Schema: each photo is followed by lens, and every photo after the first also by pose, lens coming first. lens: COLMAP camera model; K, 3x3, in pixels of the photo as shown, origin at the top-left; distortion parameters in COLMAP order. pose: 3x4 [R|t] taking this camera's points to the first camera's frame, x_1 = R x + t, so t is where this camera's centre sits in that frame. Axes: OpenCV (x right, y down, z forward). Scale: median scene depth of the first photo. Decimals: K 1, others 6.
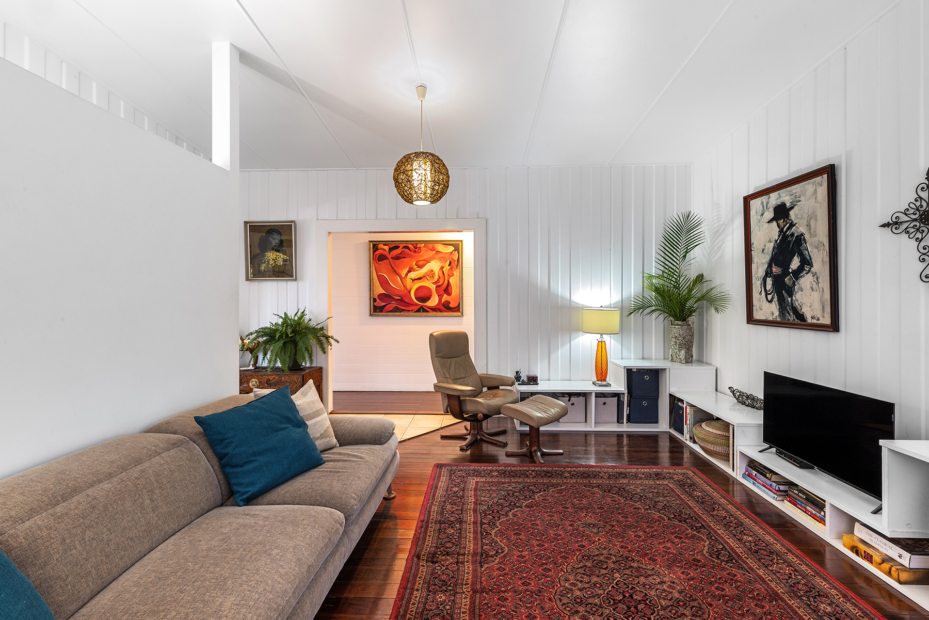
lens RADIAL K [[401.3, 0, 464.5], [0, 401.3, 310.0], [0, 0, 1]] dist [-0.000066, 0.000082]
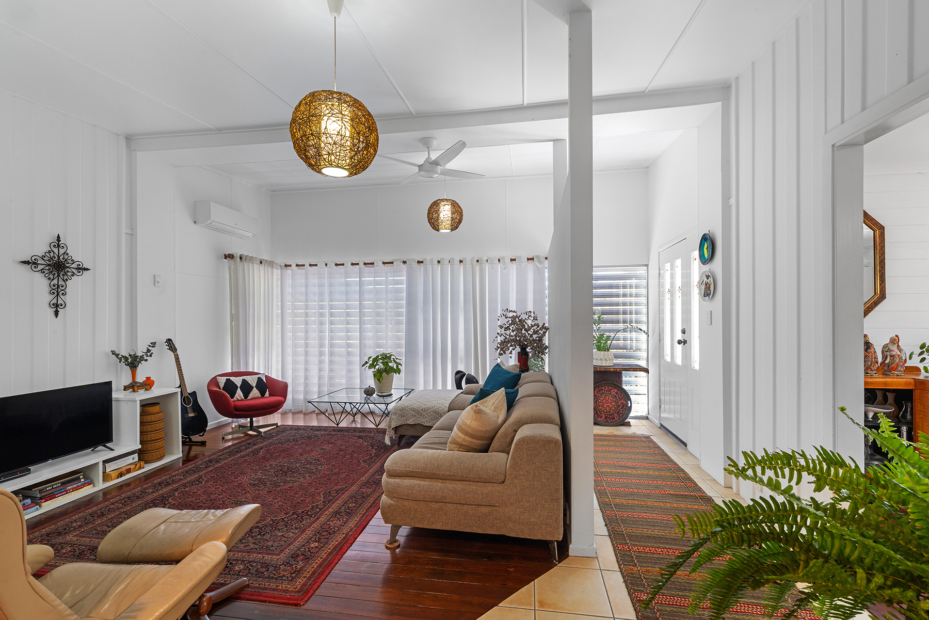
lens RADIAL K [[401.3, 0, 464.5], [0, 401.3, 310.0], [0, 0, 1]] dist [-0.000066, 0.000082]
pose [[-0.992791, 0.004062, 0.119793, -0.543464], [0.004712, 0.999976, 0.005143, -0.060578], [-0.119769, 0.005670, -0.992786, 2.234467]]
